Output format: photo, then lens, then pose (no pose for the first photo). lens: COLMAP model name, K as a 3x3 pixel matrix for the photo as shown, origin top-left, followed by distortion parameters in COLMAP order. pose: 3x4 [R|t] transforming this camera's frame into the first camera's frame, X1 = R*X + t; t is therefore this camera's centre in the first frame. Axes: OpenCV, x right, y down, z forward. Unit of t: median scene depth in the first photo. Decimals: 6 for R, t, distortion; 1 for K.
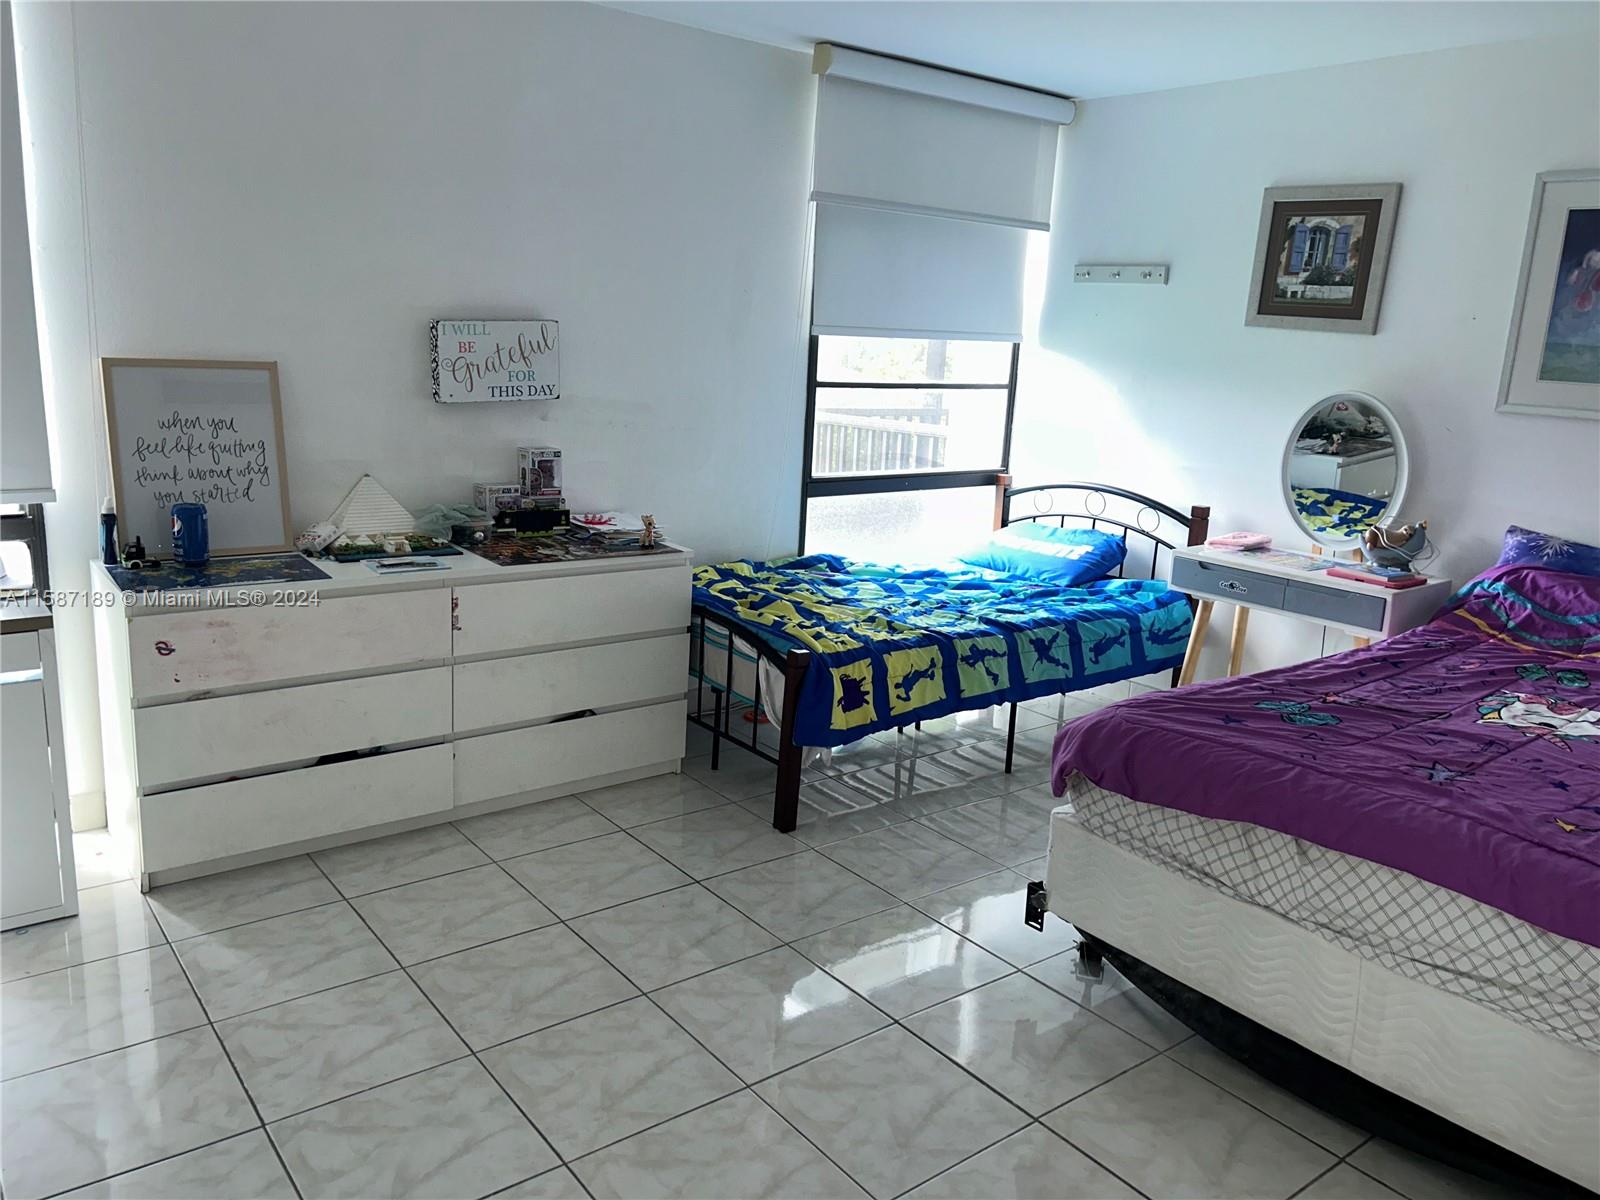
lens RADIAL K [[1220.5, 0, 813.5], [0, 1220.5, 606.1], [0, 0, 1]] dist [0.080429, -0.089291]
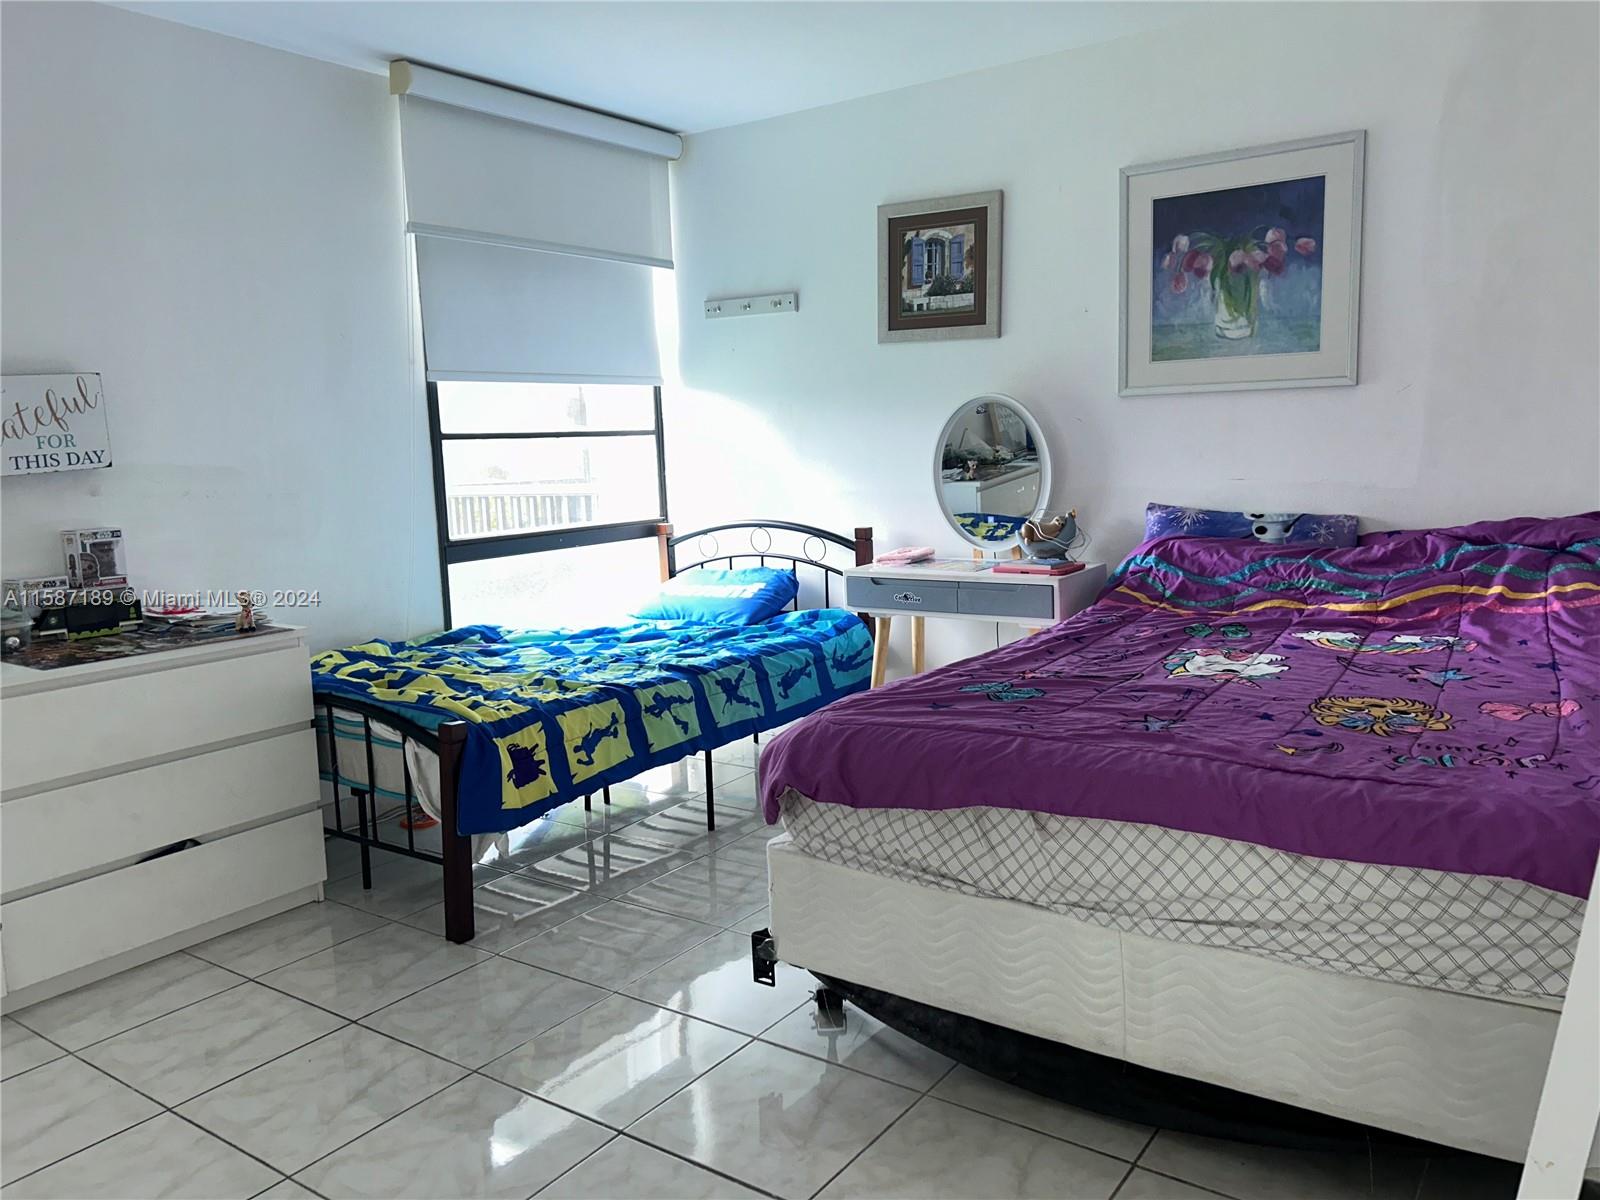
lens RADIAL K [[1220.5, 0, 815.6], [0, 1220.5, 589.4], [0, 0, 1]] dist [0.080429, -0.089291]
pose [[0.955248, -0.119944, 0.270396, 0.008512], [0.143875, 0.987087, -0.070418, 0.039037], [-0.258458, 0.106170, 0.960170, 0.093177]]
